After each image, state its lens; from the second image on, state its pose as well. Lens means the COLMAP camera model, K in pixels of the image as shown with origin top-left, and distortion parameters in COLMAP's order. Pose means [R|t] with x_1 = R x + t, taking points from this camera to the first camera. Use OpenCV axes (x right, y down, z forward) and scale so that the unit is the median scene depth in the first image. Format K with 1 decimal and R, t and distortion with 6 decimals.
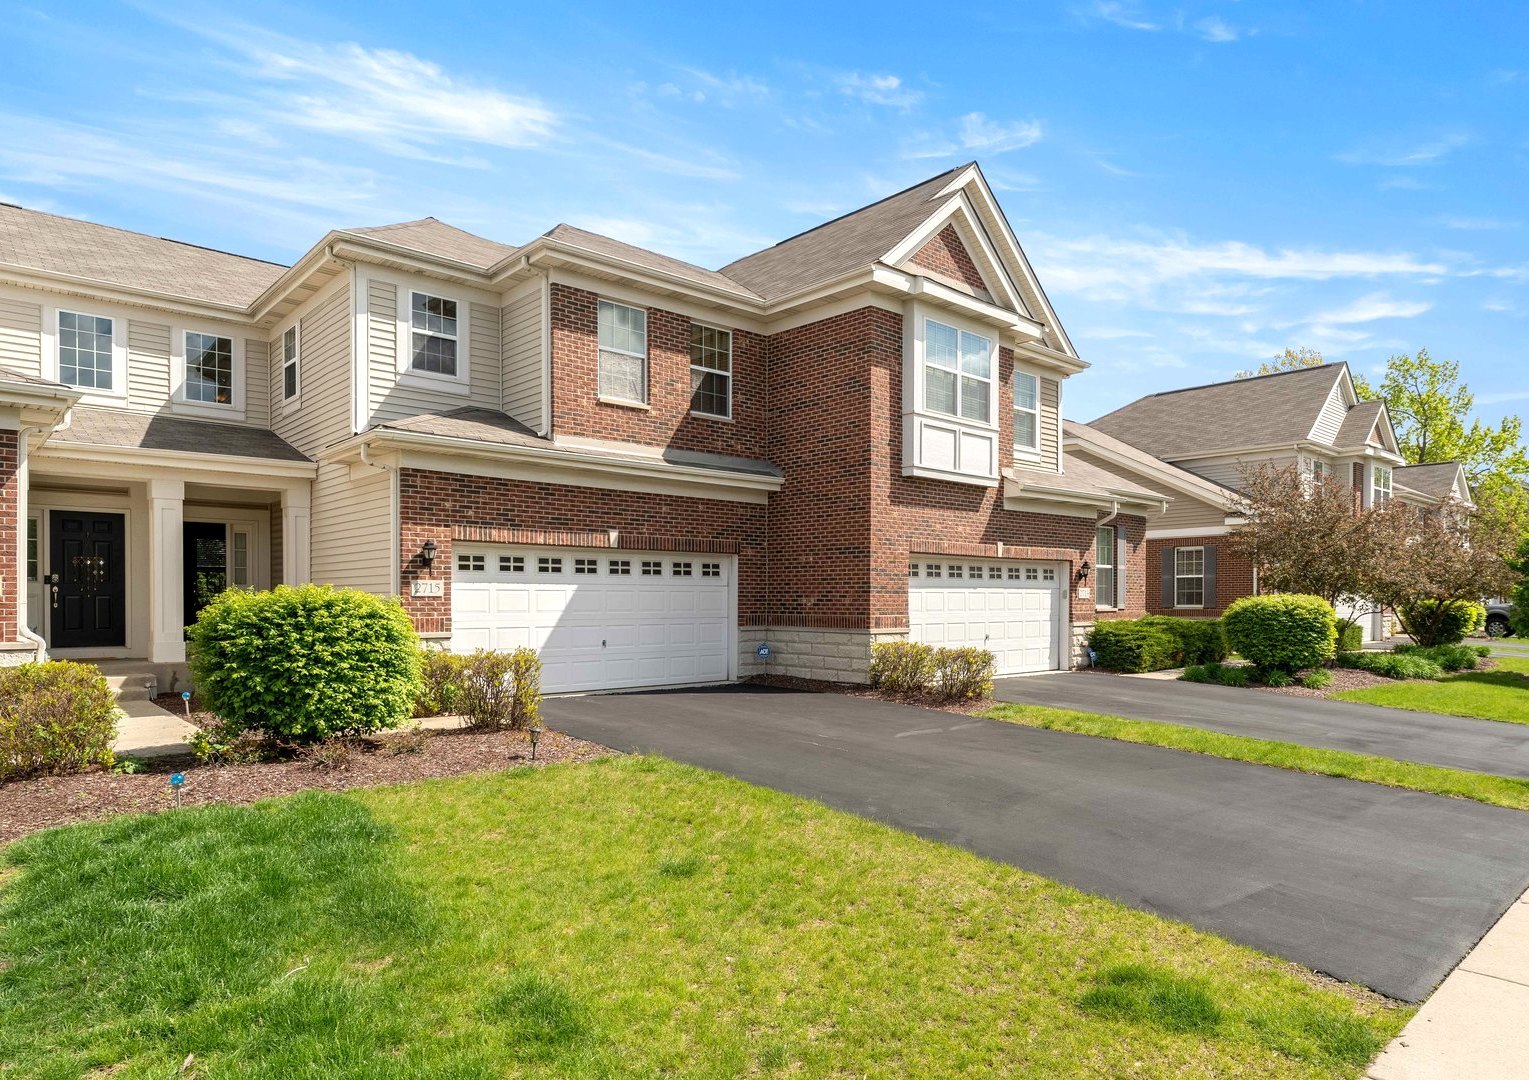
lens RADIAL K [[918.3, 0, 745.0], [0, 918.3, 606.2], [0, 0, 1]] dist [0.003765, -0.000040]
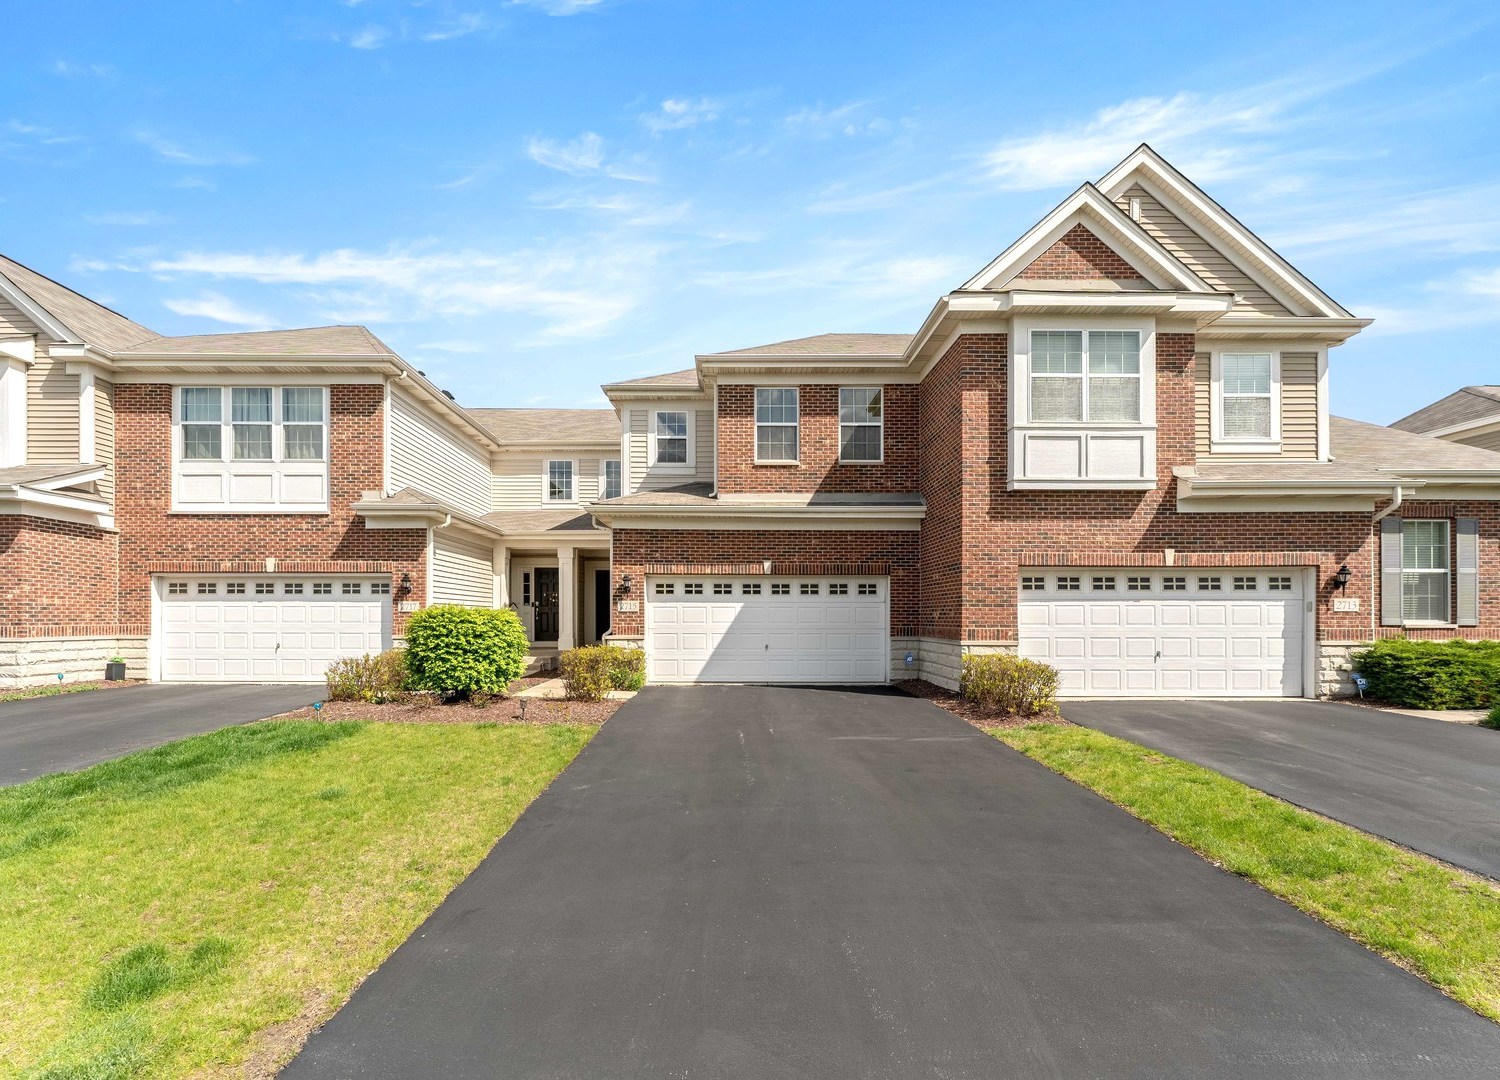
lens RADIAL K [[656.1, 0, 724.7], [0, 656.1, 615.9], [0, 0, 1]] dist [-0.000359, -0.000915]
pose [[0.746315, -0.002005, -0.665590, 0.408660], [-0.005517, 0.999942, -0.009198, 0.004408], [0.665570, 0.010536, 0.746261, 0.244204]]
